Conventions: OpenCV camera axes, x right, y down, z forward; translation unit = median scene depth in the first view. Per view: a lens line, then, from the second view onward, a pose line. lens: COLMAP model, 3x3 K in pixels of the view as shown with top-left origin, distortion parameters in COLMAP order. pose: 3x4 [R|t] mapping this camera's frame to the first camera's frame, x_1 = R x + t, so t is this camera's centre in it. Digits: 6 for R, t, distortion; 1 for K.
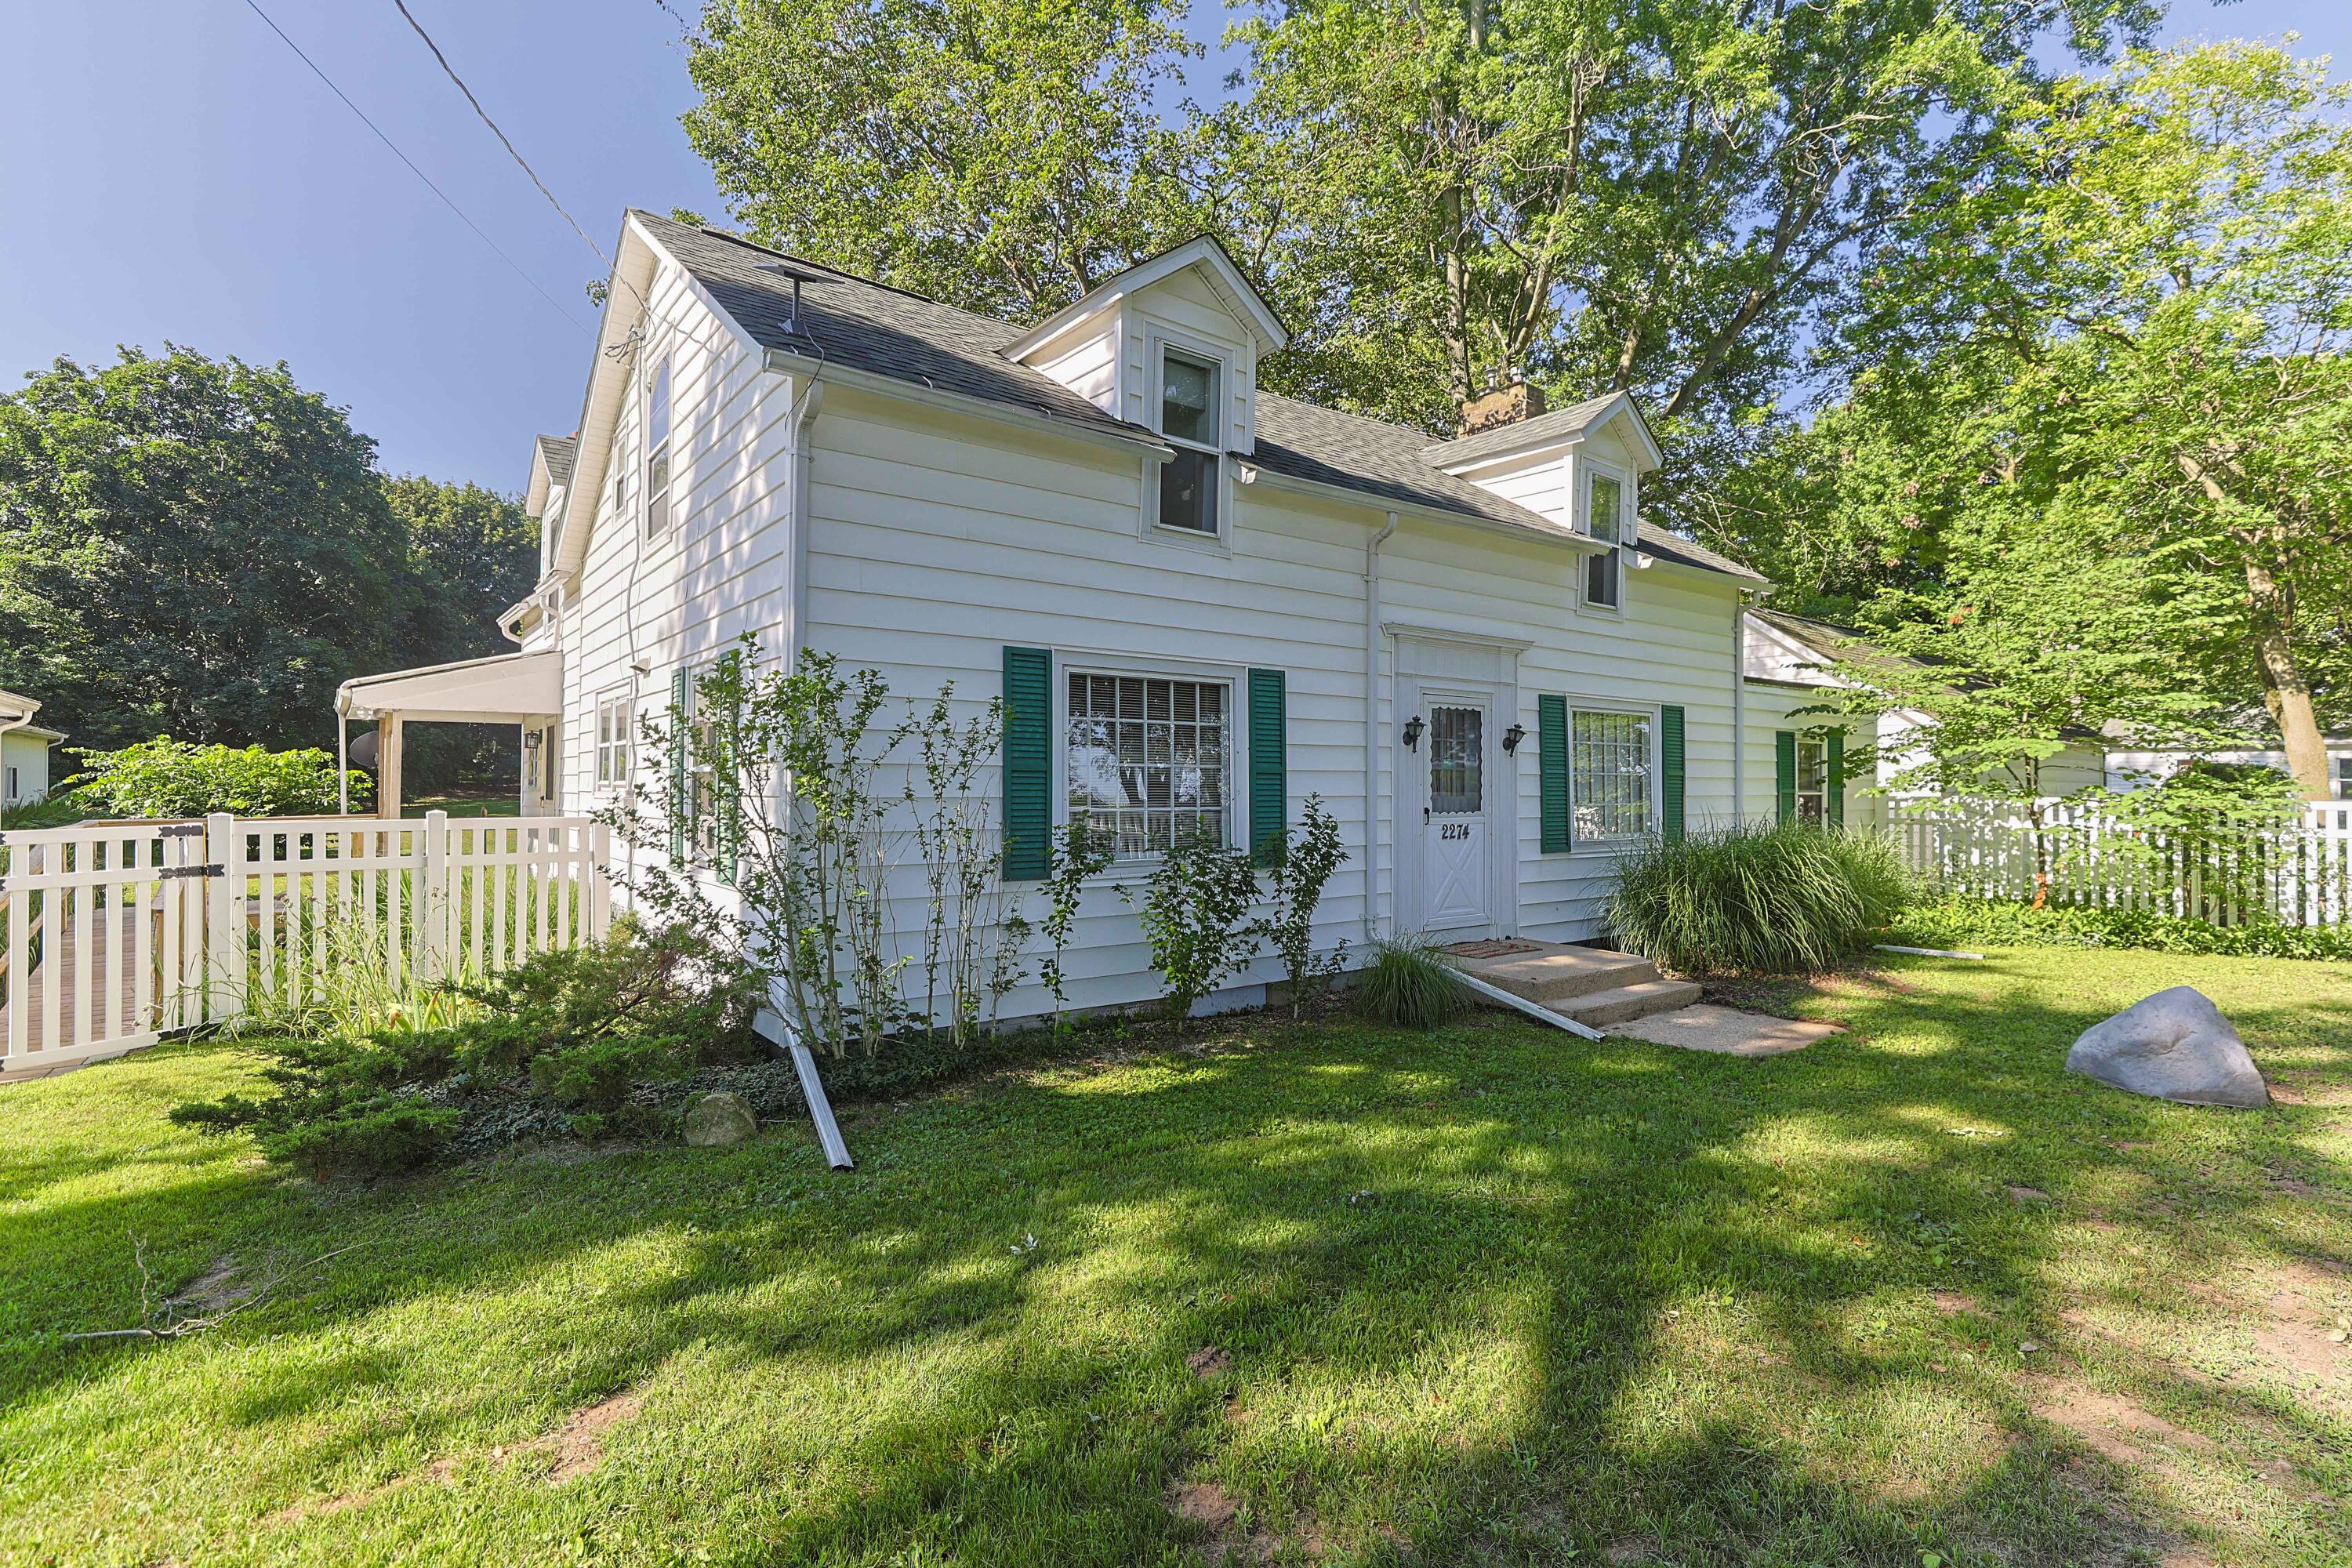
lens RADIAL K [[1136.9, 0, 1189.0], [0, 1136.9, 771.4], [0, 0, 1]] dist [-0.021117, 0.012683]
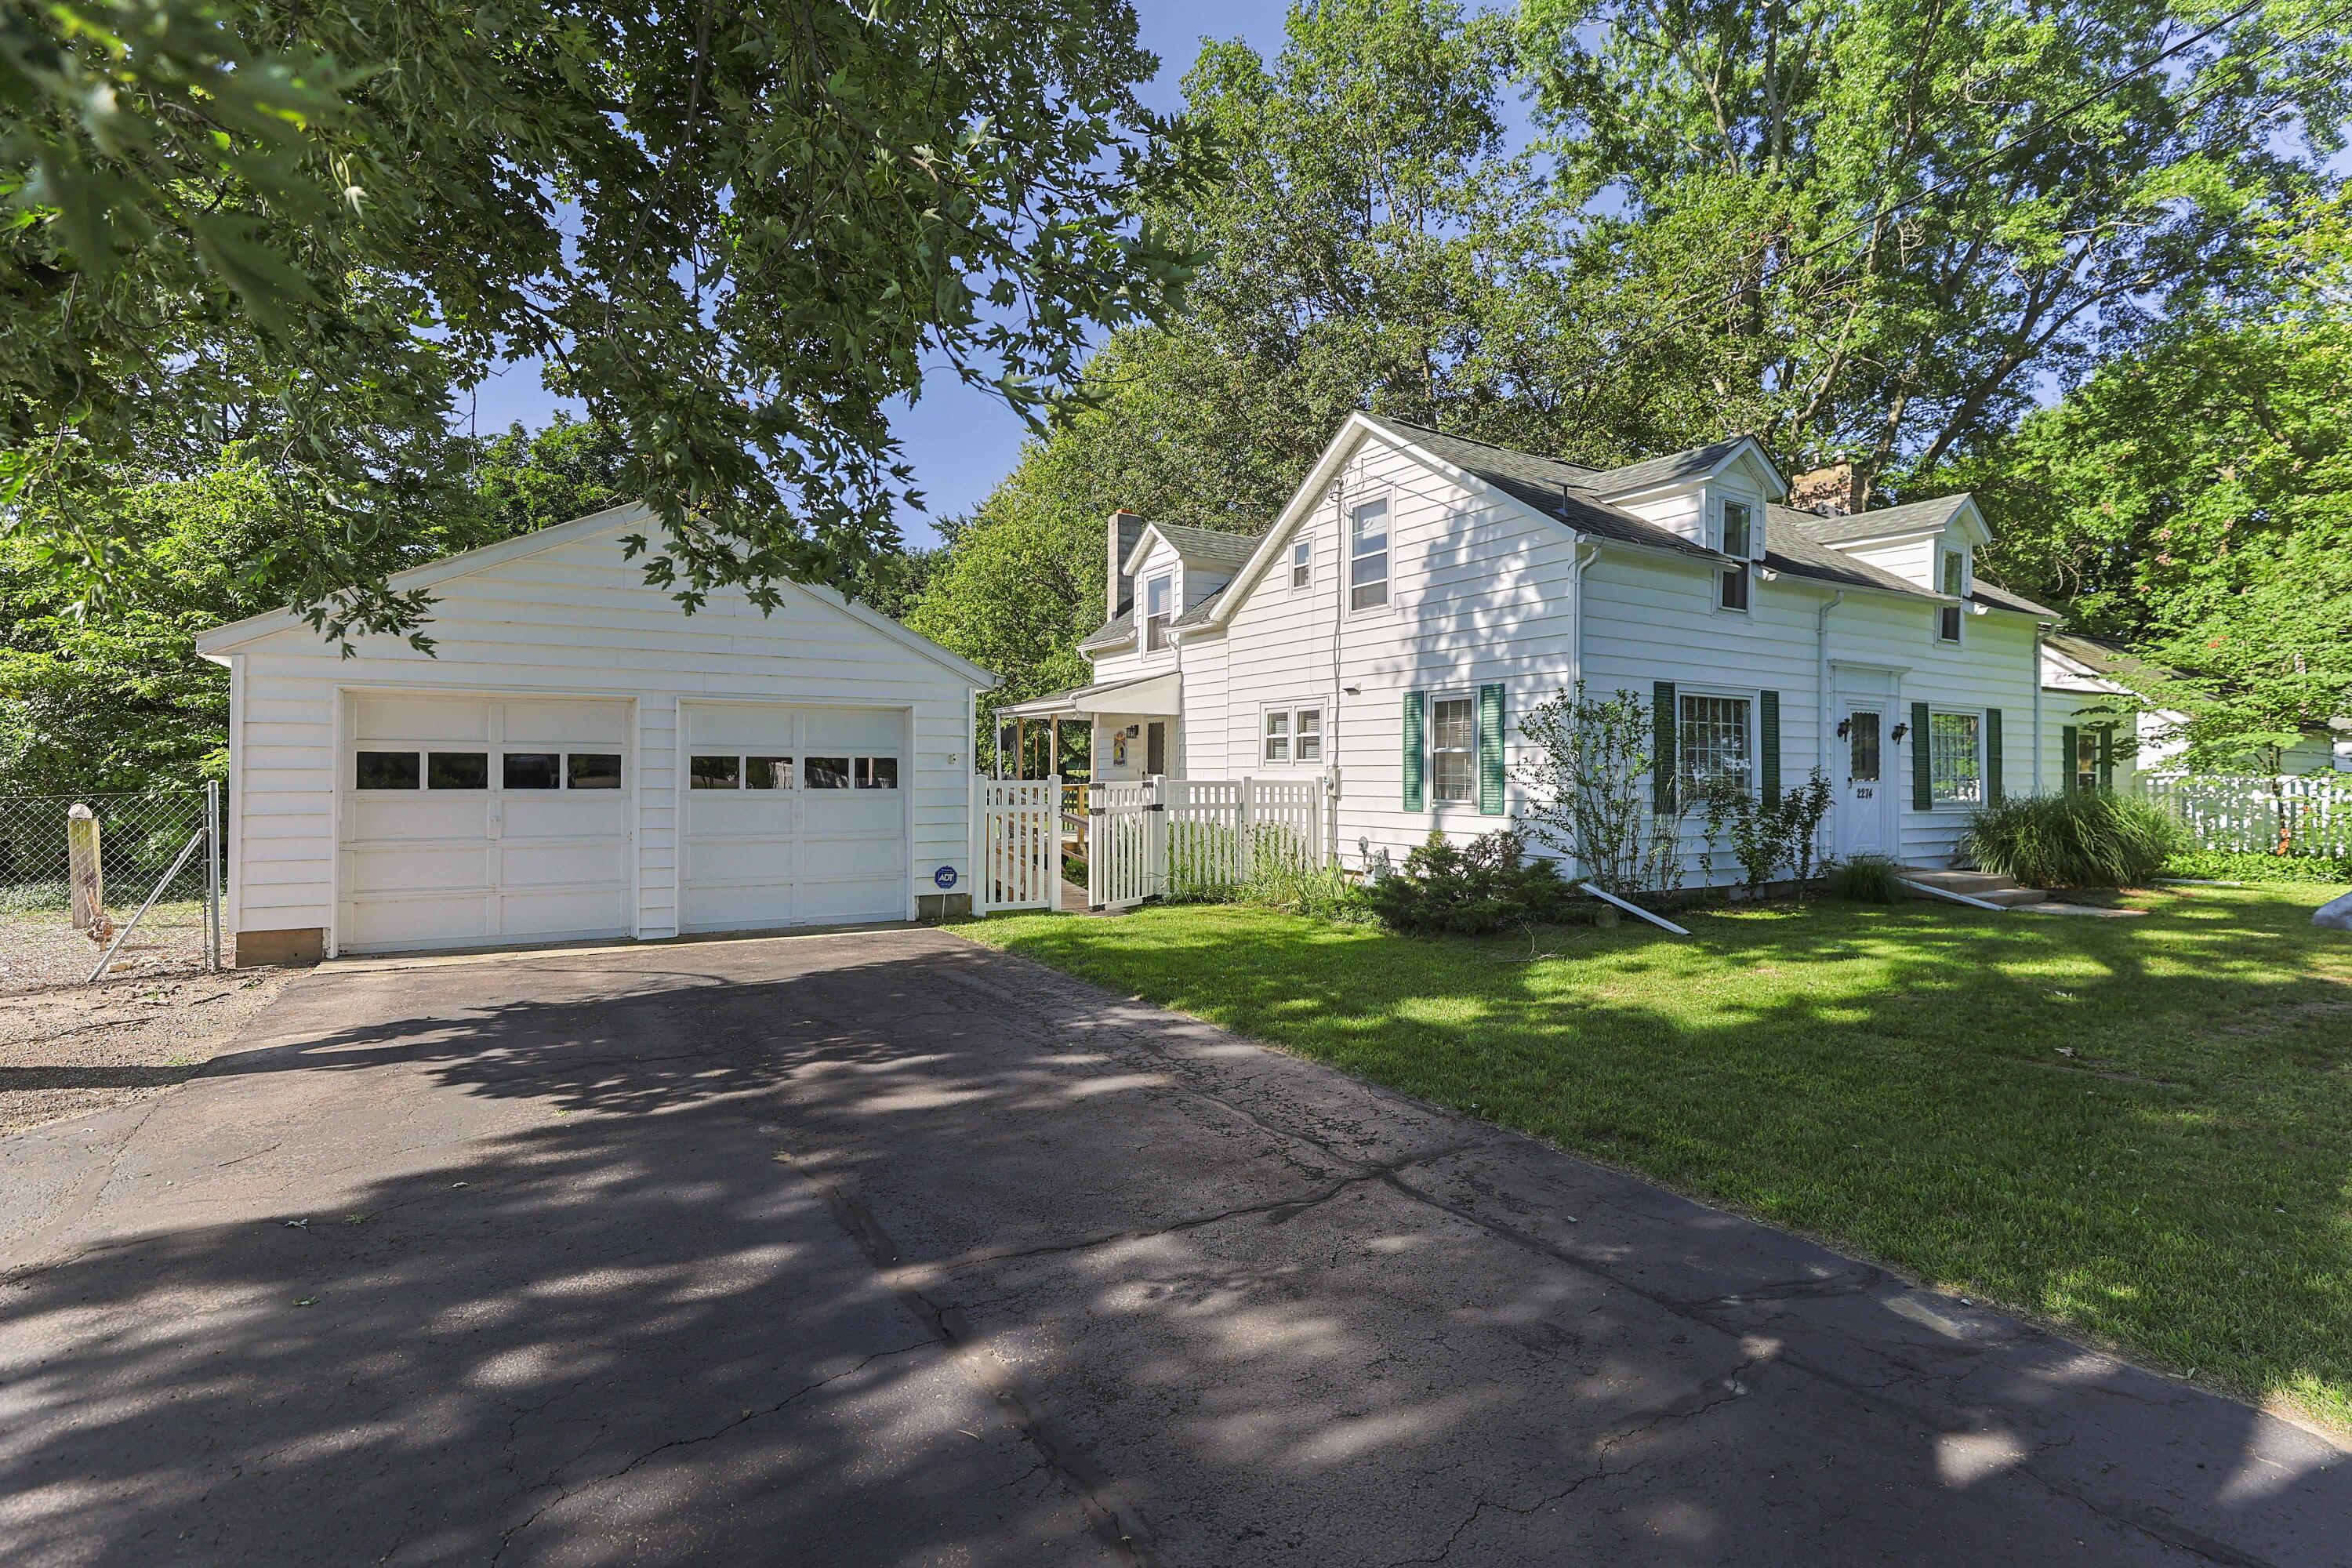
lens RADIAL K [[1136.9, 0, 1188.3], [0, 1136.9, 760.5], [0, 0, 1]] dist [-0.021117, 0.012683]
pose [[0.994031, 0.002847, -0.109065, -0.370419], [-0.002858, 0.999996, 0.000056, 0.008277], [0.109065, 0.000256, 0.994035, -0.449854]]
